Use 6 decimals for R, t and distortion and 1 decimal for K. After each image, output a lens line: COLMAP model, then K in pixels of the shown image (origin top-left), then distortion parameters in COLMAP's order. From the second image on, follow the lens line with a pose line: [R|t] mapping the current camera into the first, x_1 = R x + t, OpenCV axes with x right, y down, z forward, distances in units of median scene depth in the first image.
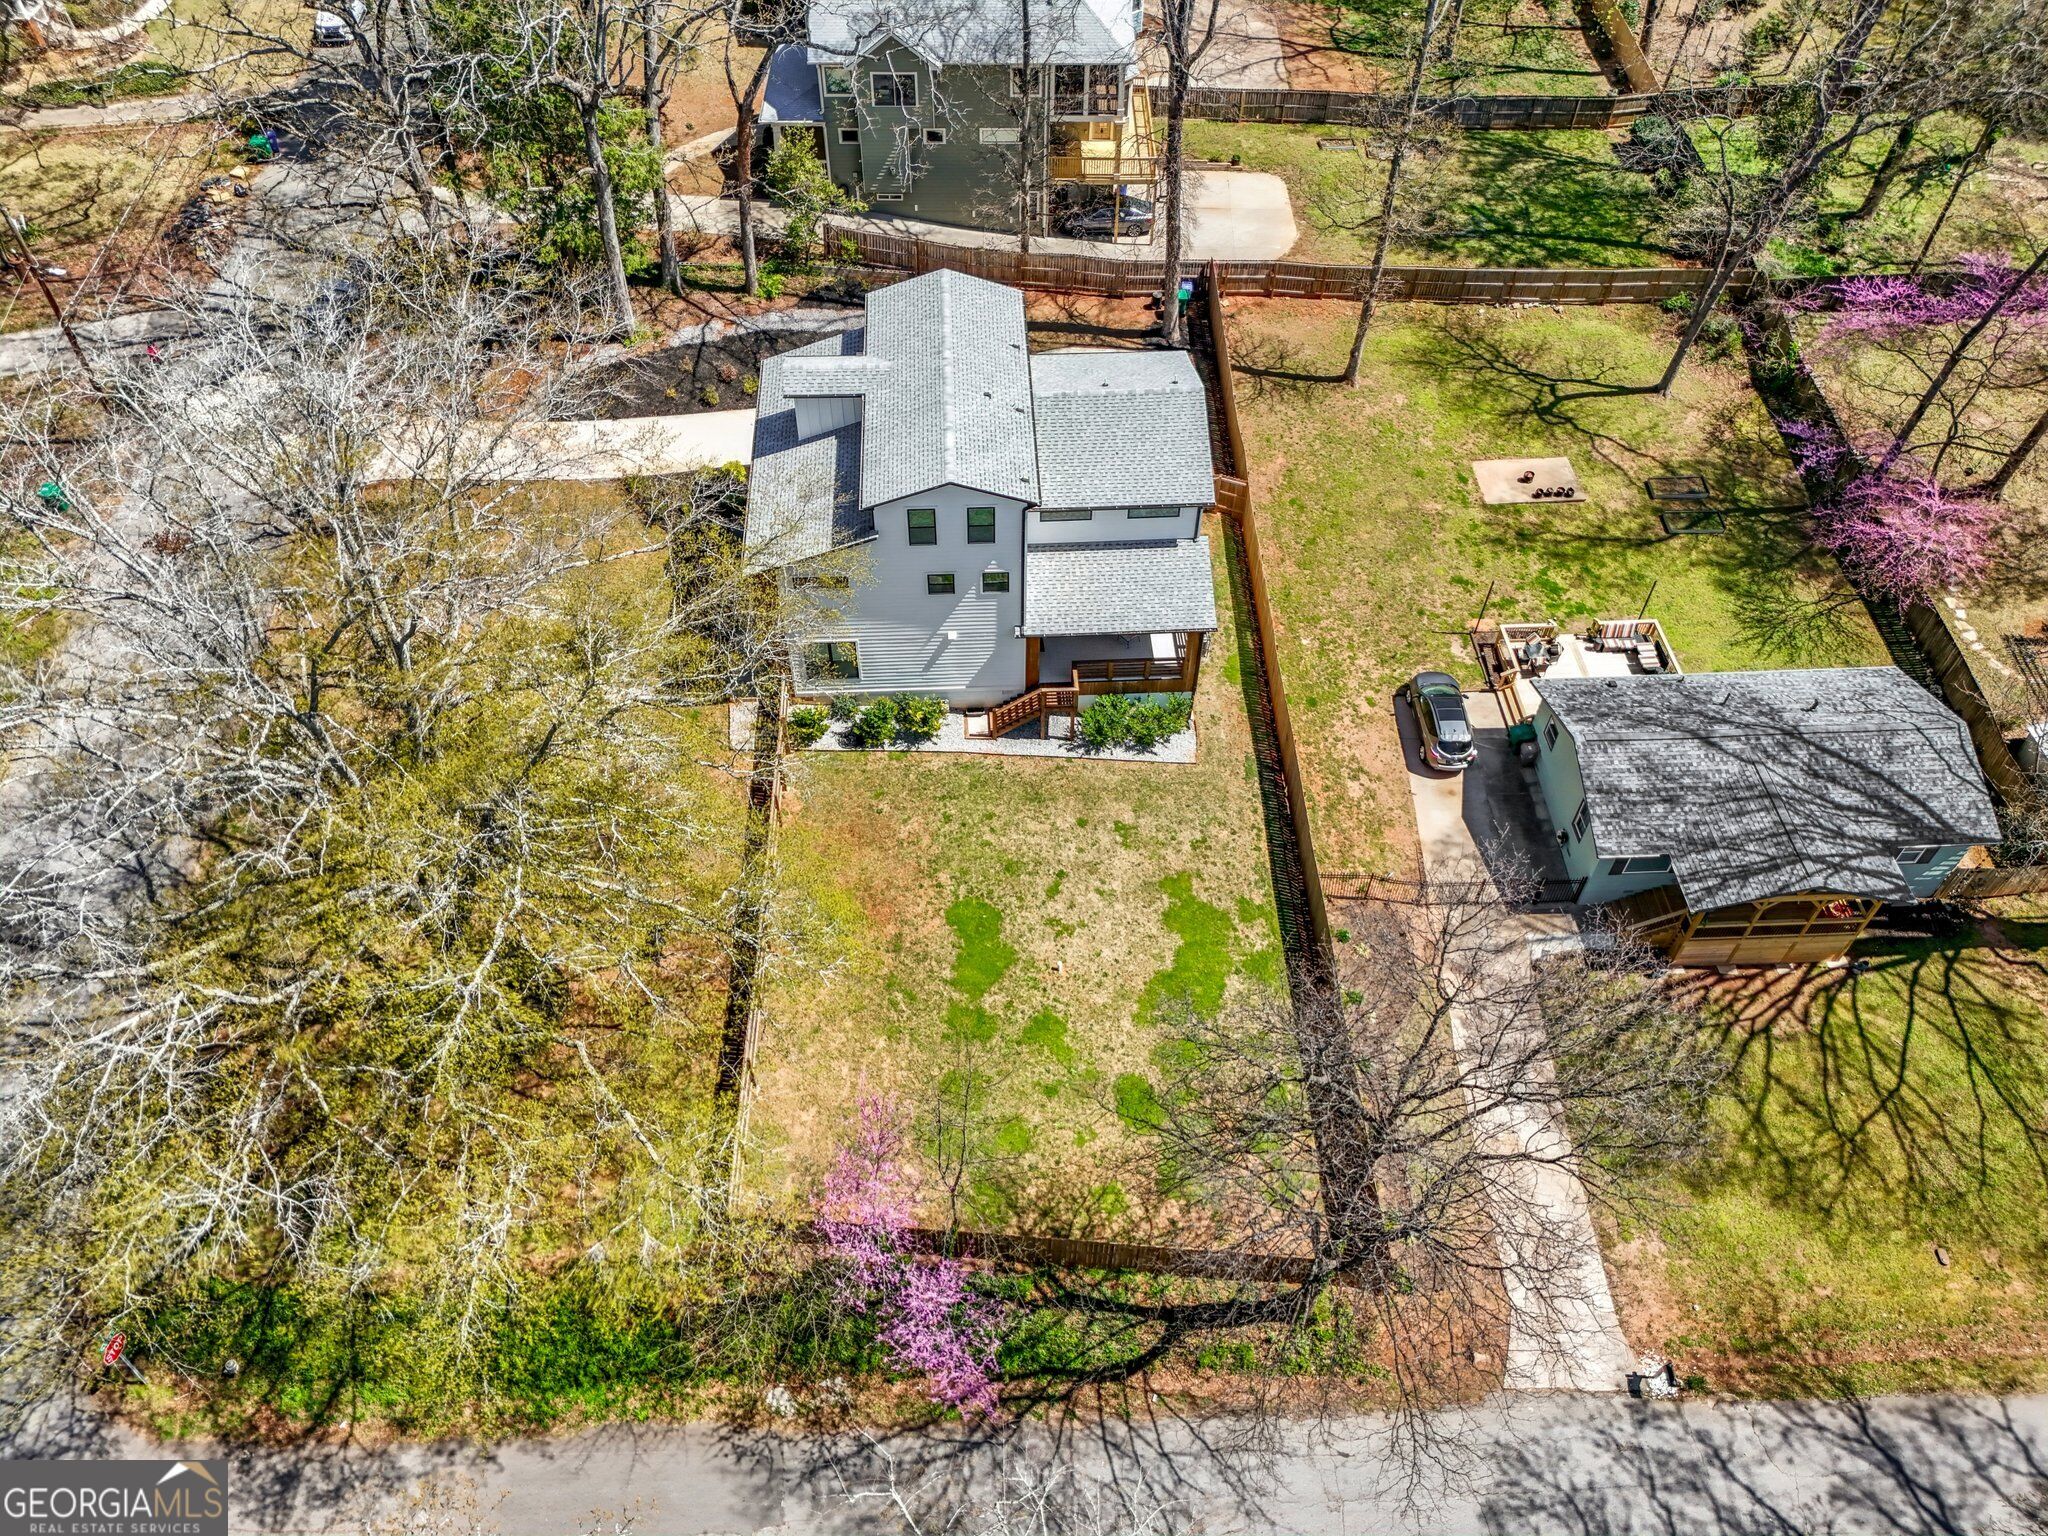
lens RADIAL K [[1504.3, 0, 1024.0], [0, 1504.3, 768.0], [0, 0, 1]] dist [0.043687, -0.028496]
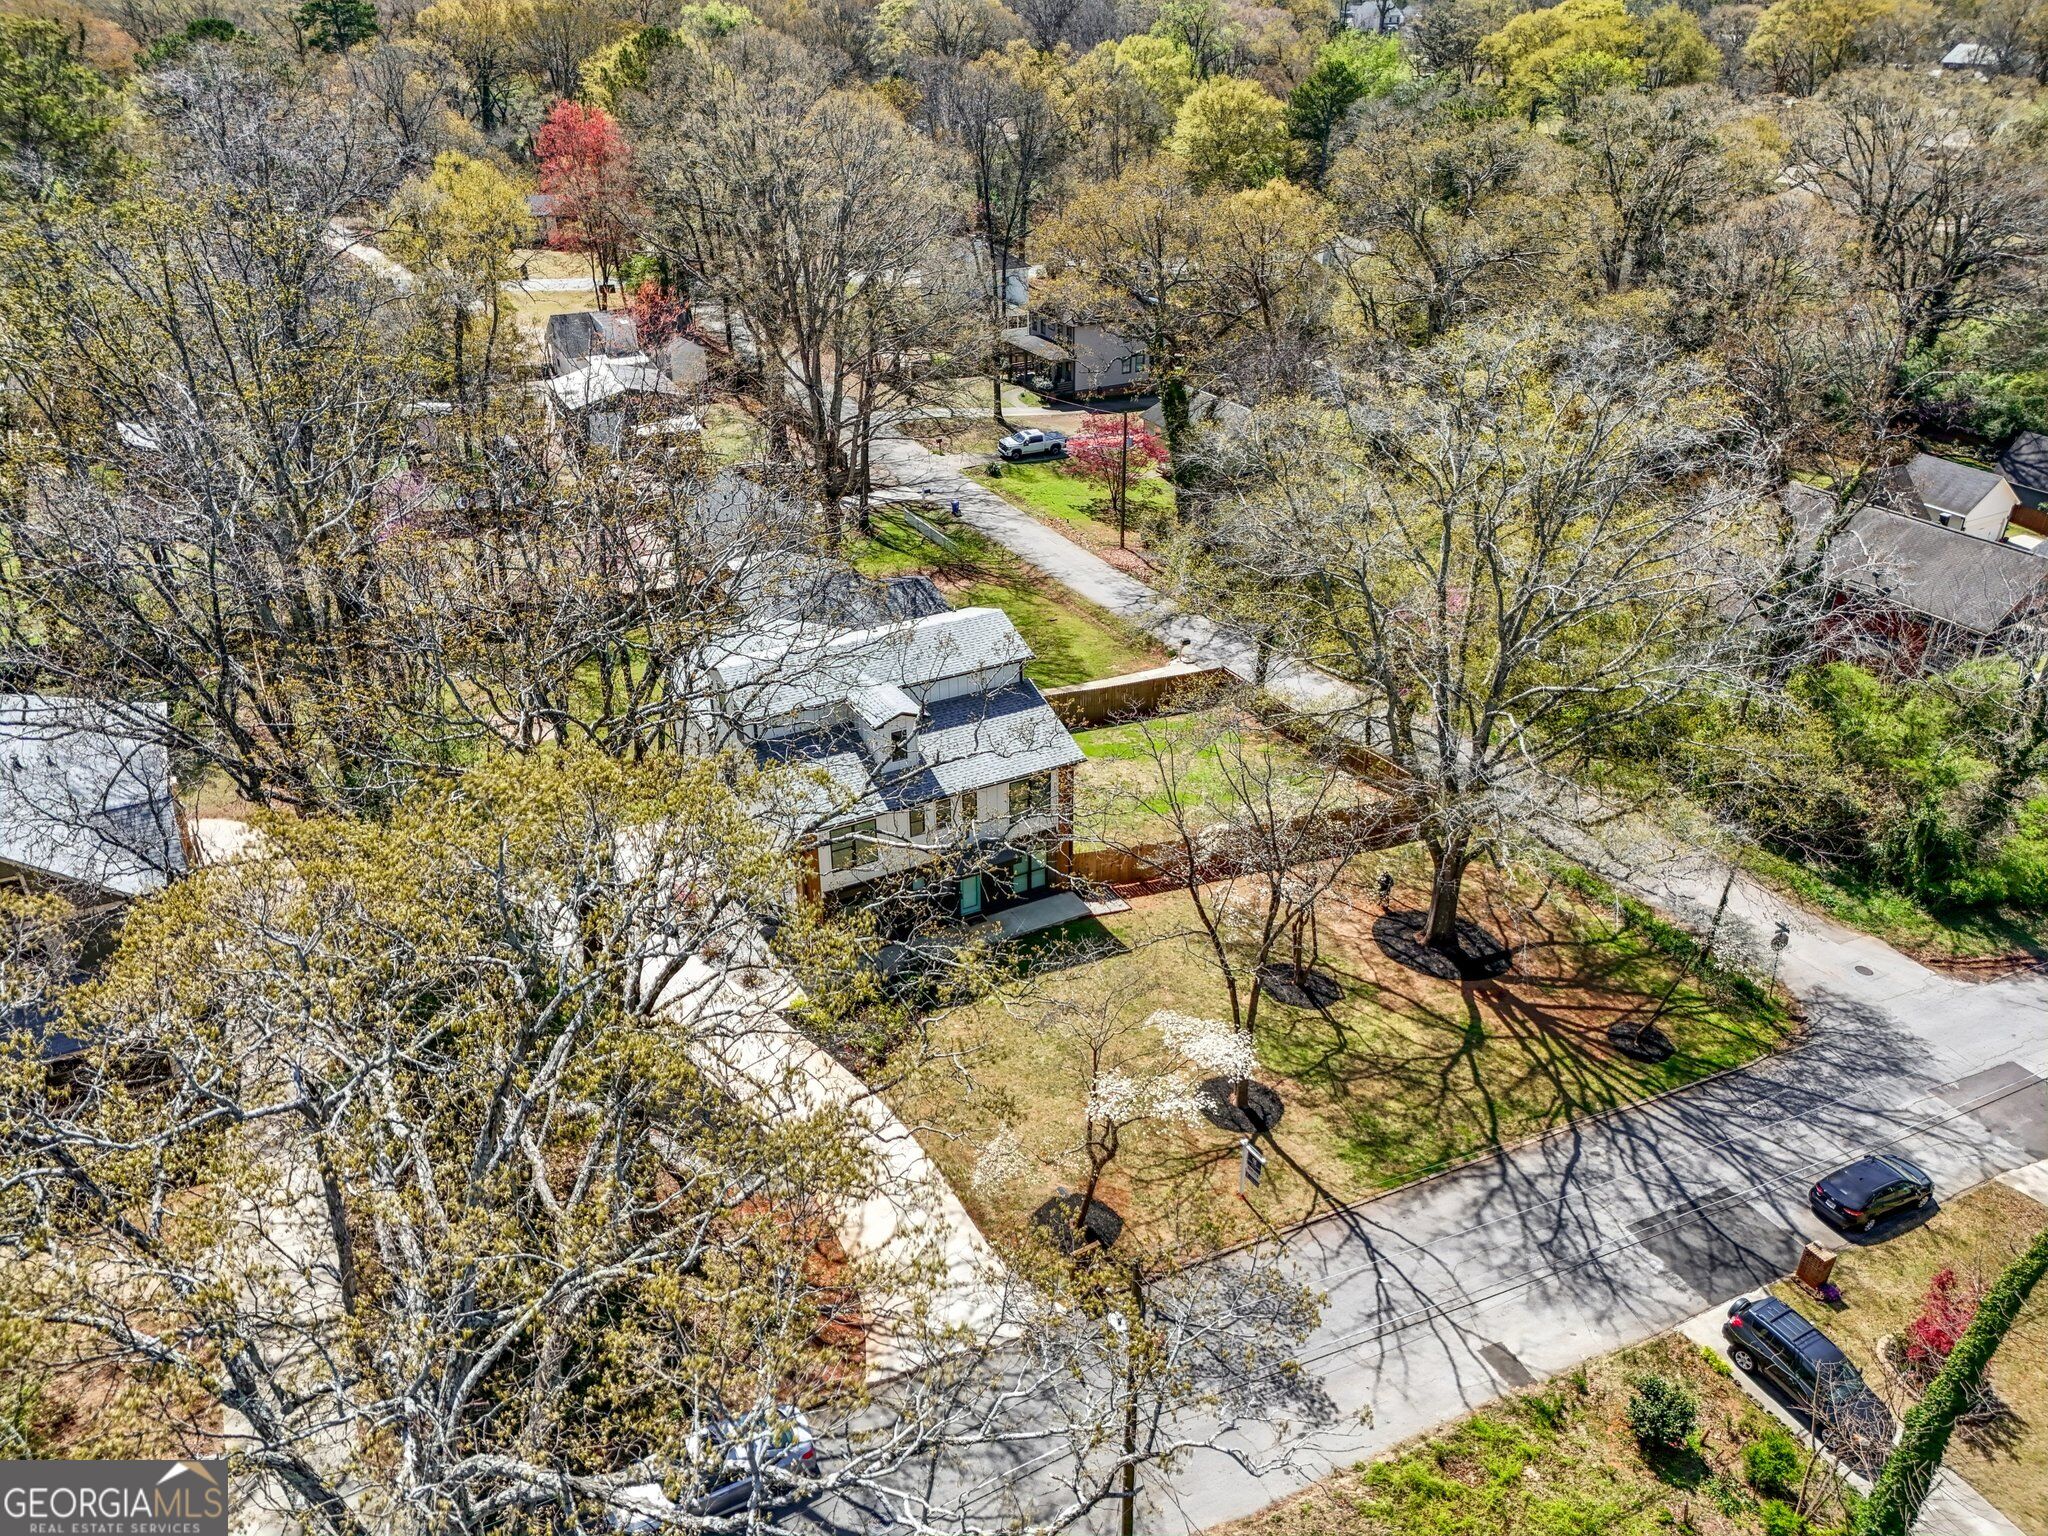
lens RADIAL K [[1505.6, 0, 1019.5], [0, 1505.6, 780.8], [0, 0, 1]] dist [0.028518, 0.000148]
pose [[-0.439371, -0.443877, 0.780978, -0.945989], [0.678607, 0.405642, 0.612329, -0.757268], [-0.588596, 0.799017, 0.122991, 0.791957]]
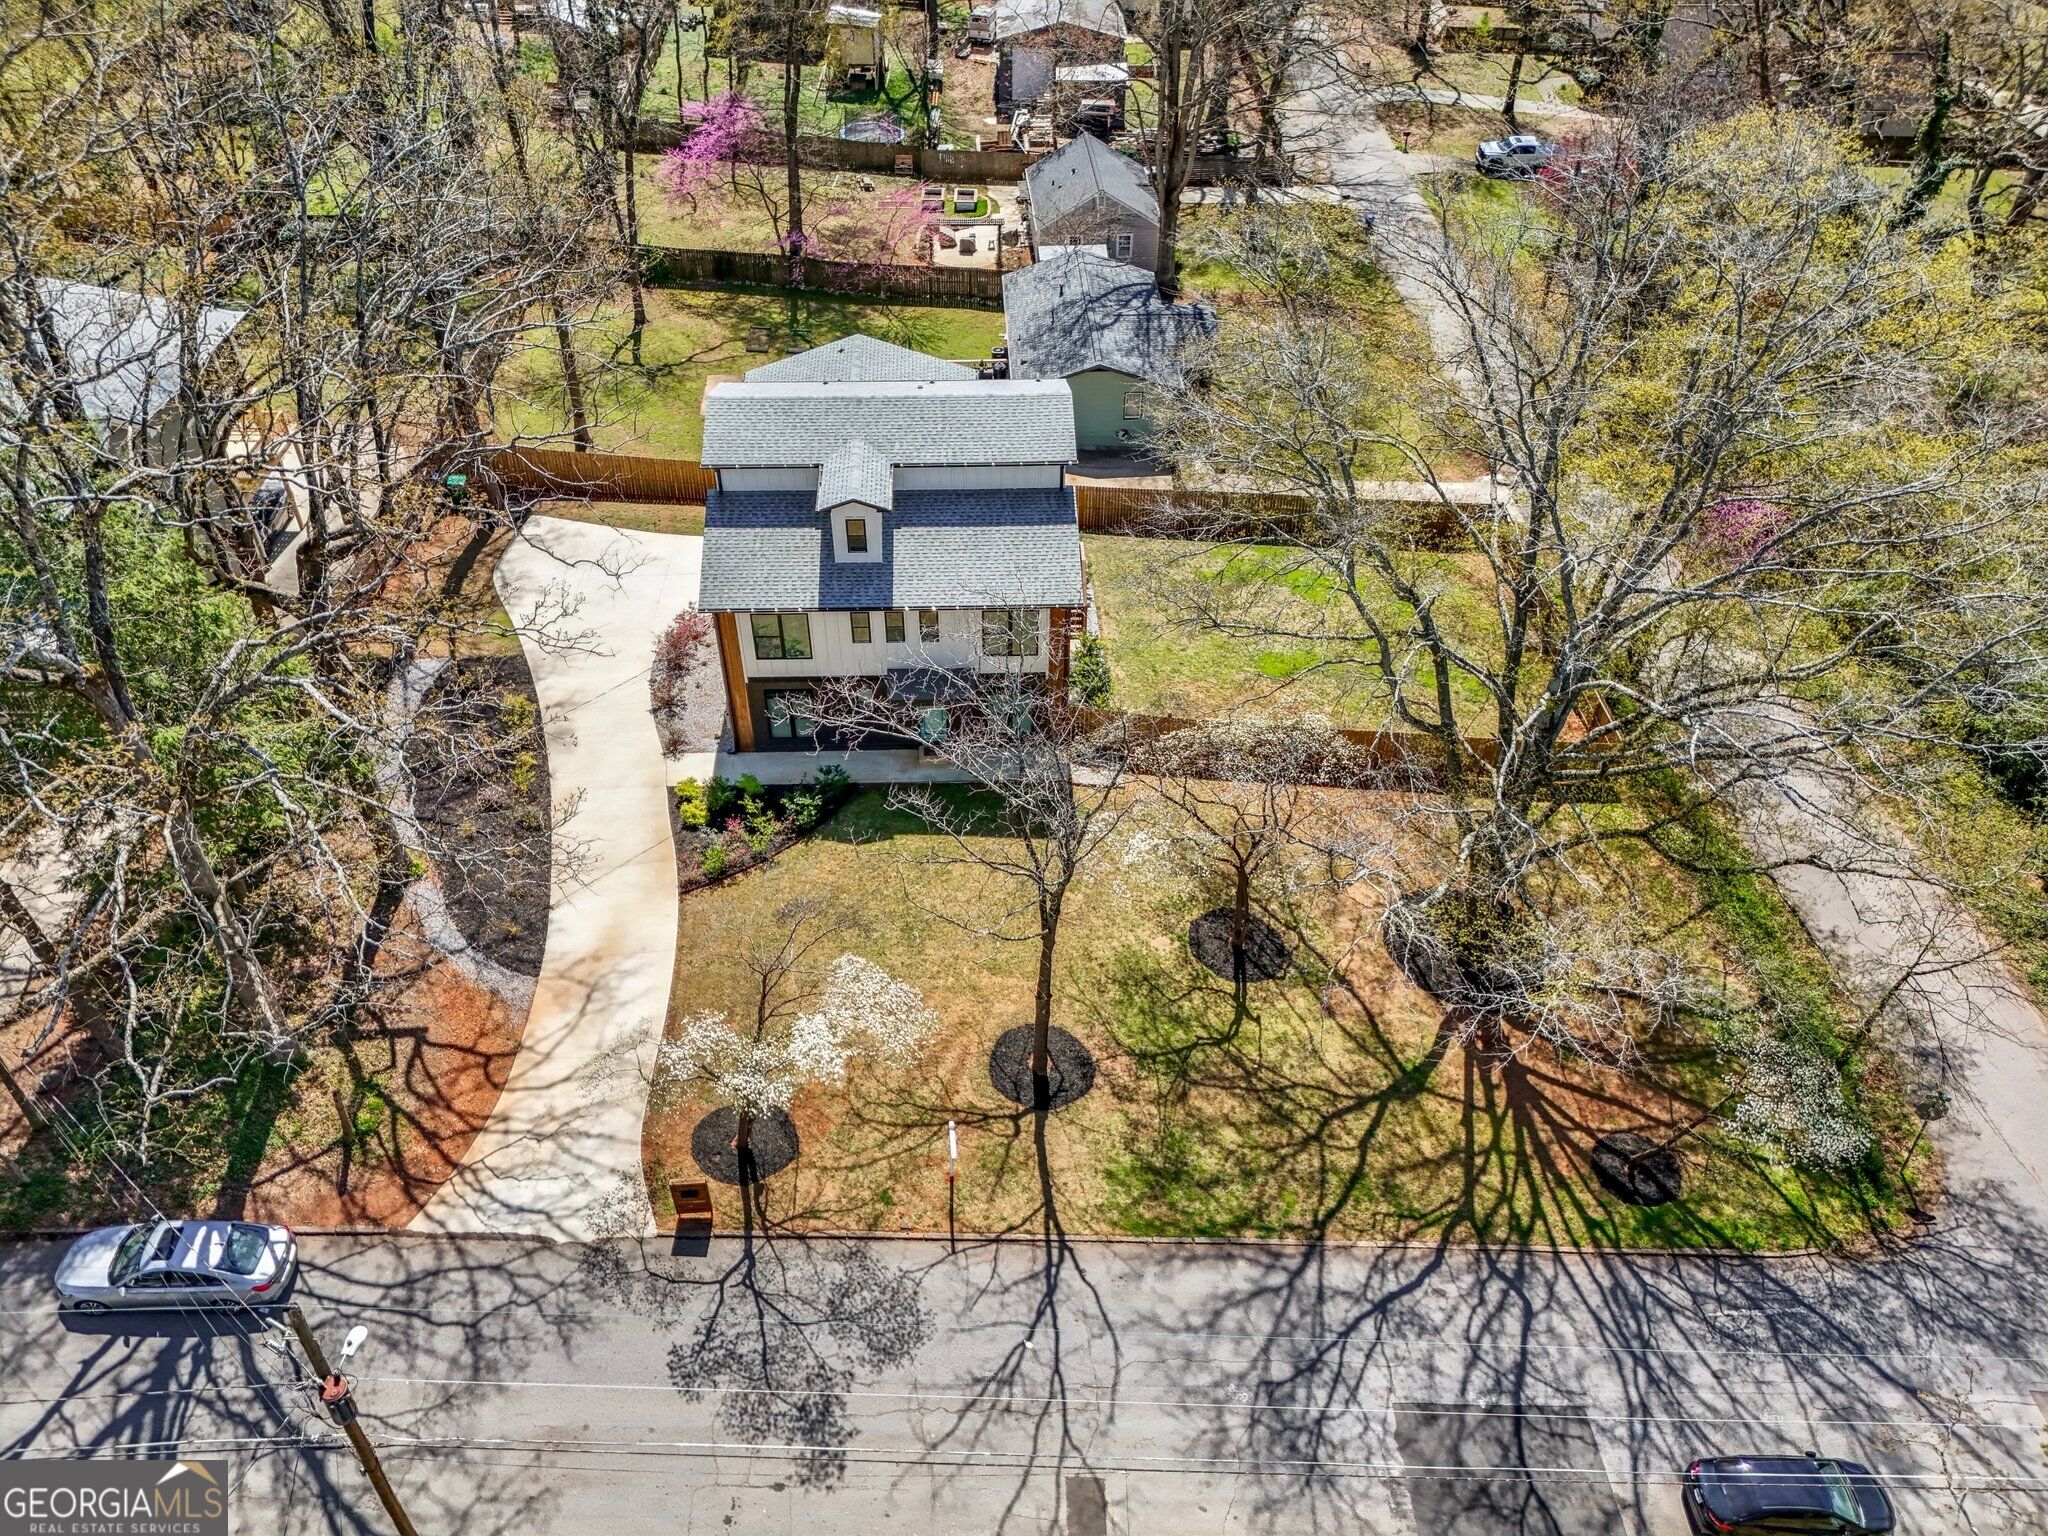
lens RADIAL K [[1504.3, 0, 1024.0], [0, 1504.3, 768.0], [0, 0, 1]] dist [0.043687, -0.028496]
pose [[0.002657, -0.659689, 0.751534, -0.855533], [0.755018, 0.494107, 0.431052, -0.452792], [-0.655698, 0.566277, 0.499390, 0.534192]]
